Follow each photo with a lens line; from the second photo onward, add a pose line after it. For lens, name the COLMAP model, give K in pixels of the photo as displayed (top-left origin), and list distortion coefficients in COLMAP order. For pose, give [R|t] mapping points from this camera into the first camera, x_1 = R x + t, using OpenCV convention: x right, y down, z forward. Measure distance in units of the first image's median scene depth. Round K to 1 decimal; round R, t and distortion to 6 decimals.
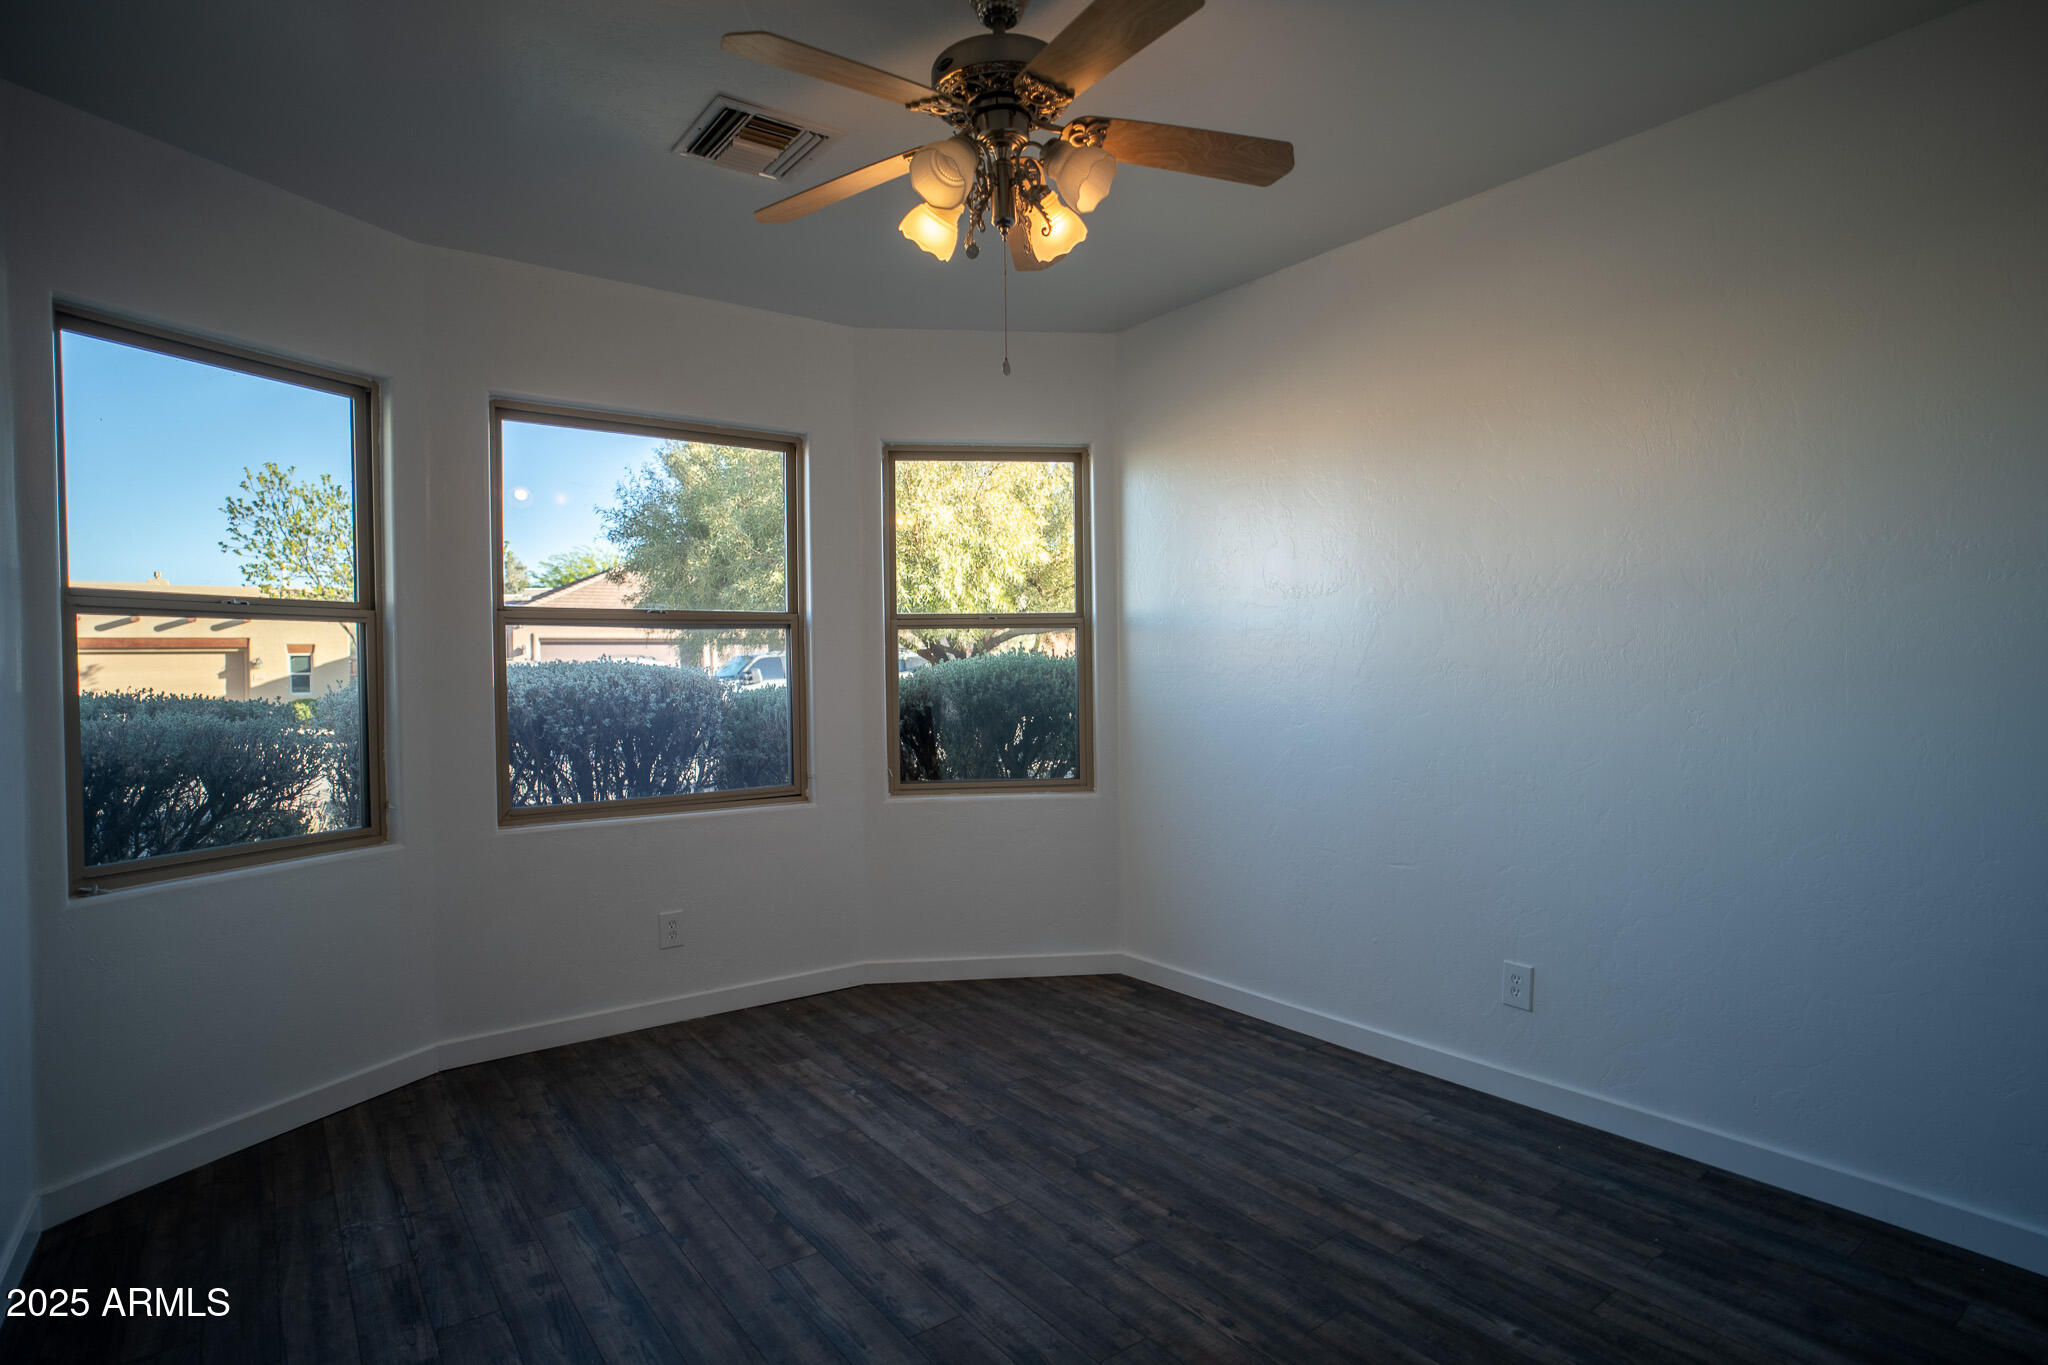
lens RADIAL K [[1062.6, 0, 1024.0], [0, 1062.6, 682.5], [0, 0, 1]] dist [-0.058616, 0.030074]
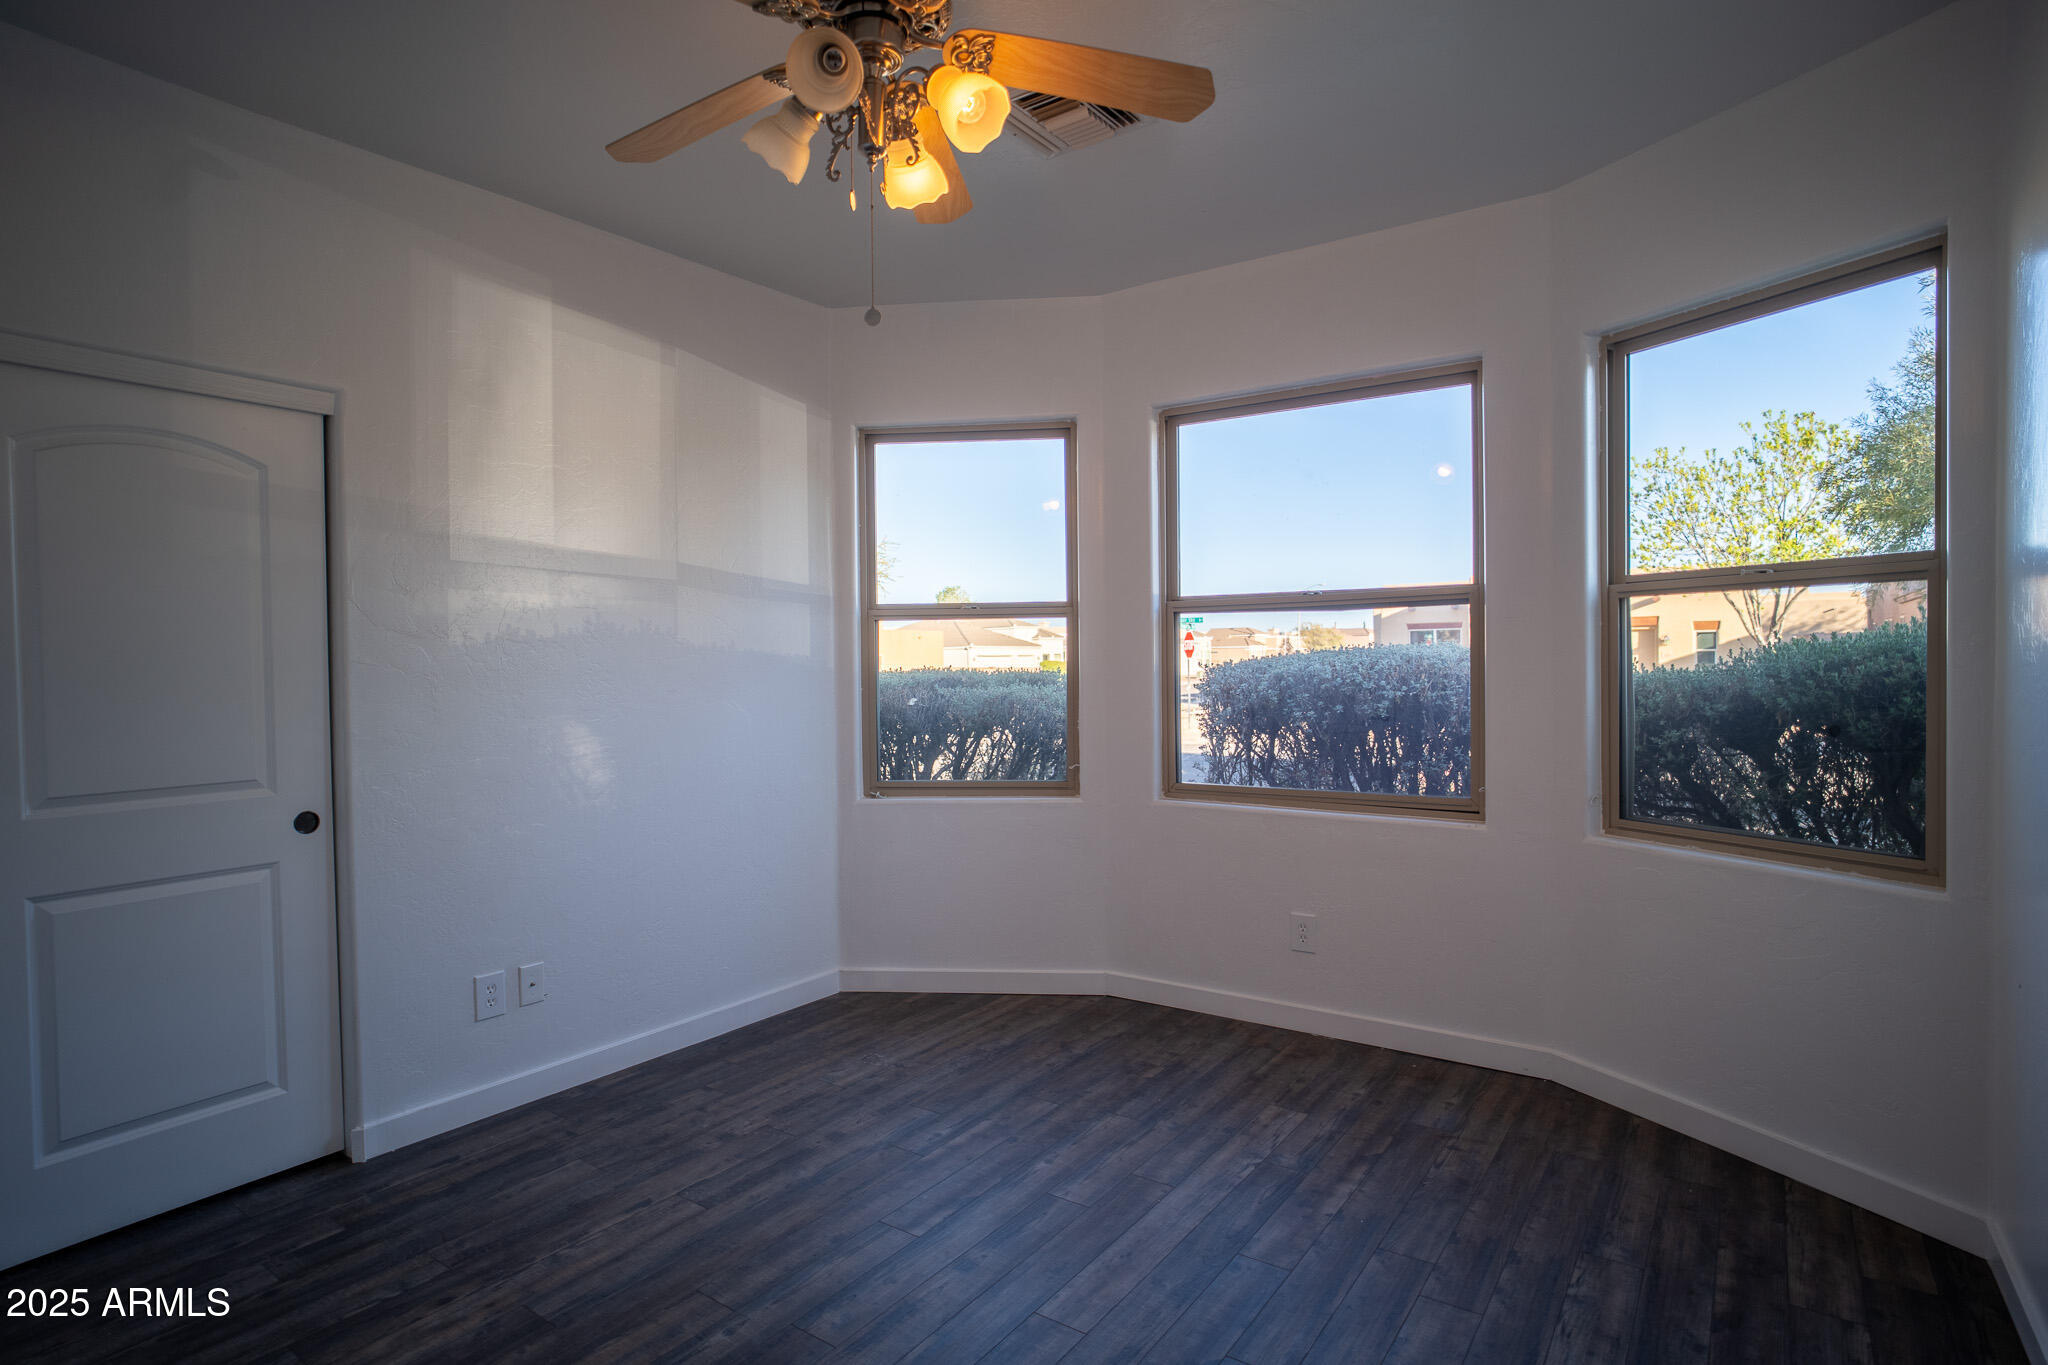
lens RADIAL K [[1062.6, 0, 1024.0], [0, 1062.6, 682.5], [0, 0, 1]] dist [-0.058616, 0.030074]
pose [[0.306519, 0.028922, -0.951425, 0.566537], [-0.006279, 0.999578, 0.028363, -0.015637], [0.951844, -0.002720, 0.306571, 0.567767]]
